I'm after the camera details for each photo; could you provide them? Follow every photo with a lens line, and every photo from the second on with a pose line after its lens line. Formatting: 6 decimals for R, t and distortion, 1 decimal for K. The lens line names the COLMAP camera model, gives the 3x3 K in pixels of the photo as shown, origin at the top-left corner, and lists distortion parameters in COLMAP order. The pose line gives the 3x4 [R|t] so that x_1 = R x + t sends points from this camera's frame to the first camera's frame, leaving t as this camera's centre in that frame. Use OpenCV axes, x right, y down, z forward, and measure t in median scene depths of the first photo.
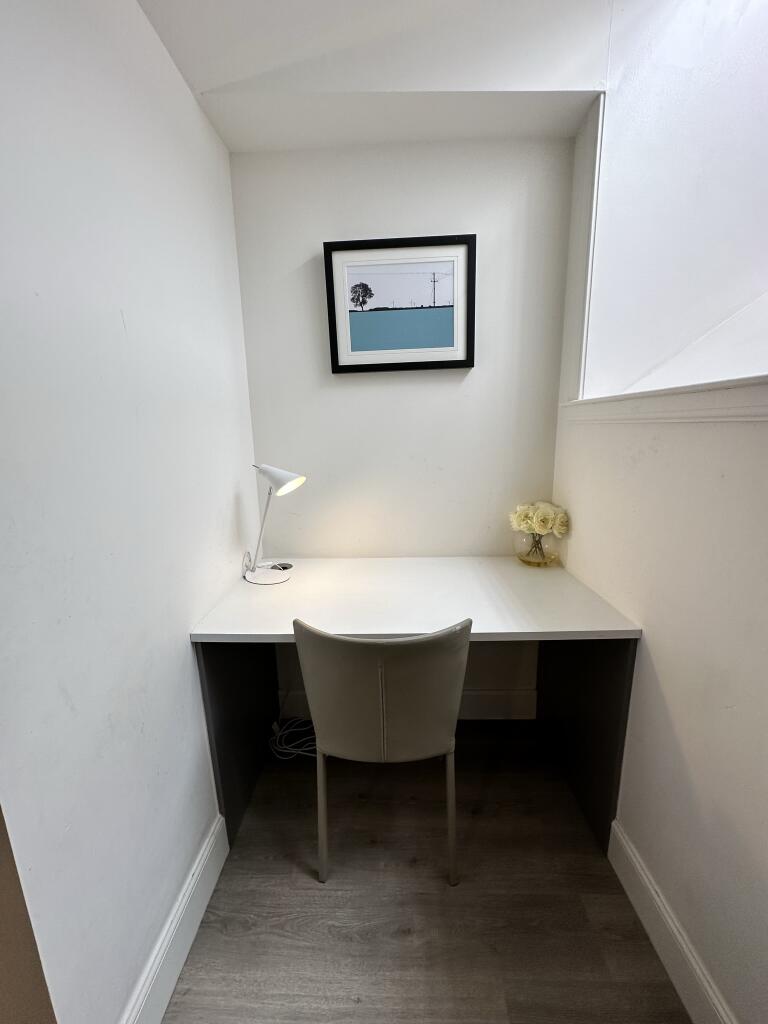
lens RADIAL K [[404.5, 0, 381.1], [0, 404.5, 512.8], [0, 0, 1]] dist [-0.000292, -0.000160]
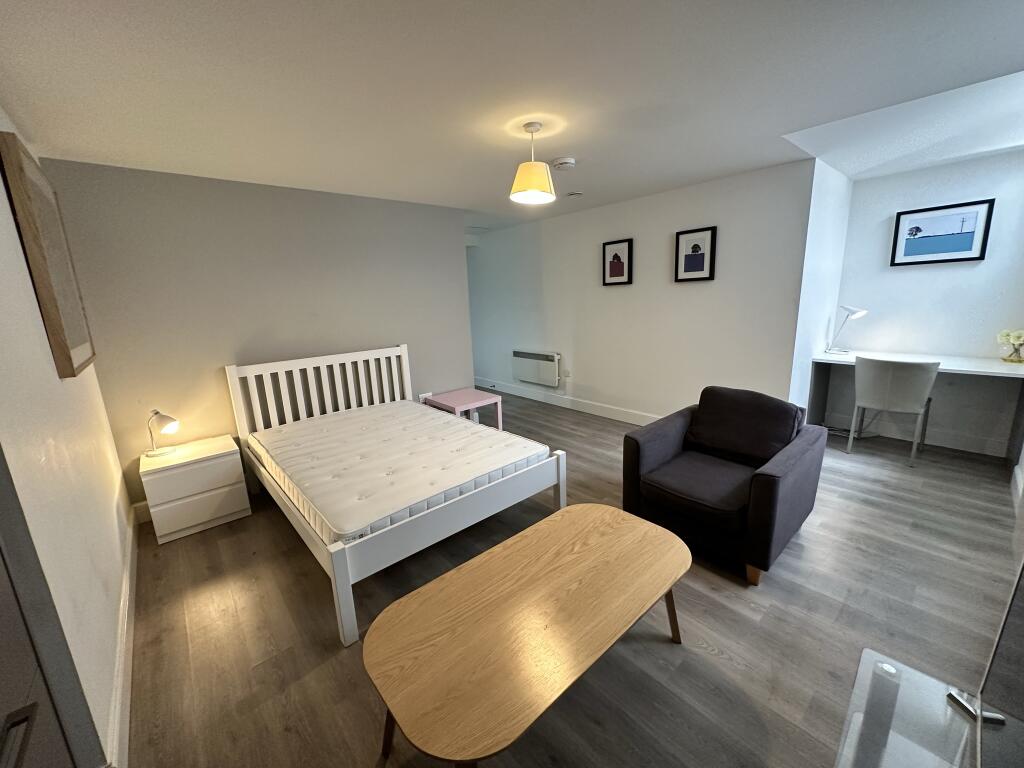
lens RADIAL K [[404.5, 0, 515.6], [0, 404.5, 382.2], [0, 0, 1]] dist [-0.000292, -0.000160]
pose [[0.687228, 0.154239, -0.709879, 0.165754], [-0.134915, 0.987298, 0.083906, 0.441039], [0.713804, 0.038111, 0.699308, -2.340395]]
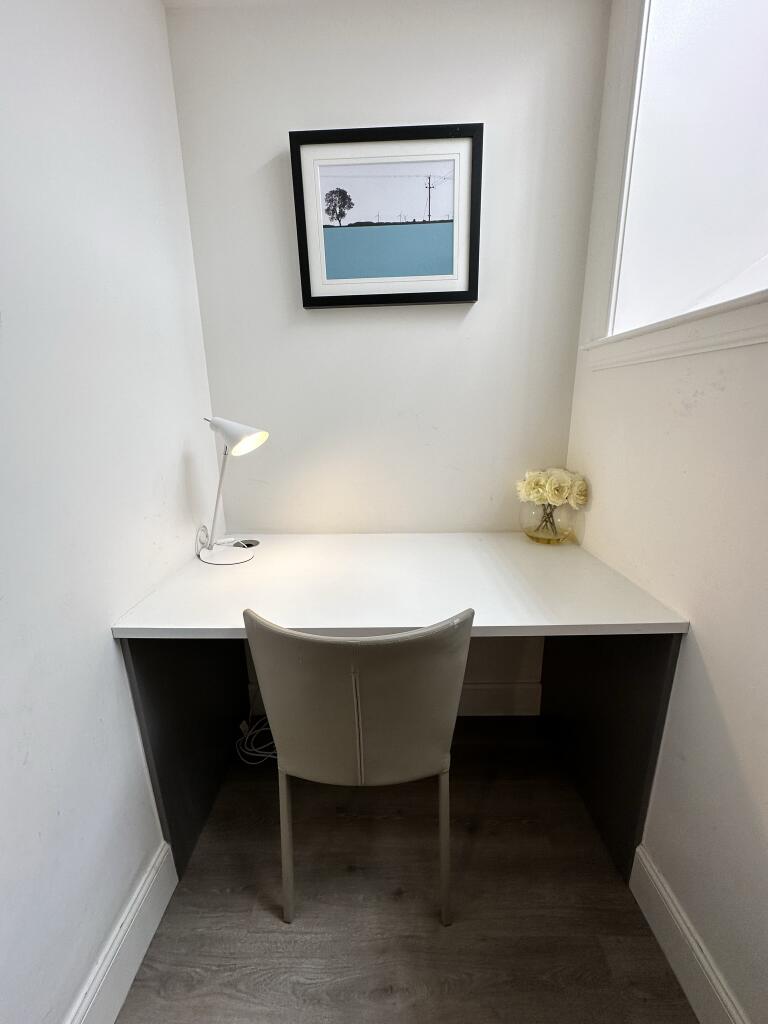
lens RADIAL K [[404.5, 0, 381.1], [0, 404.5, 512.8], [0, 0, 1]] dist [-0.000292, -0.000160]
pose [[0.999895, 0.002289, 0.014313, 0.027830], [-0.002987, 0.998799, 0.048902, 0.032127], [-0.014183, -0.048940, 0.998701, 0.188303]]
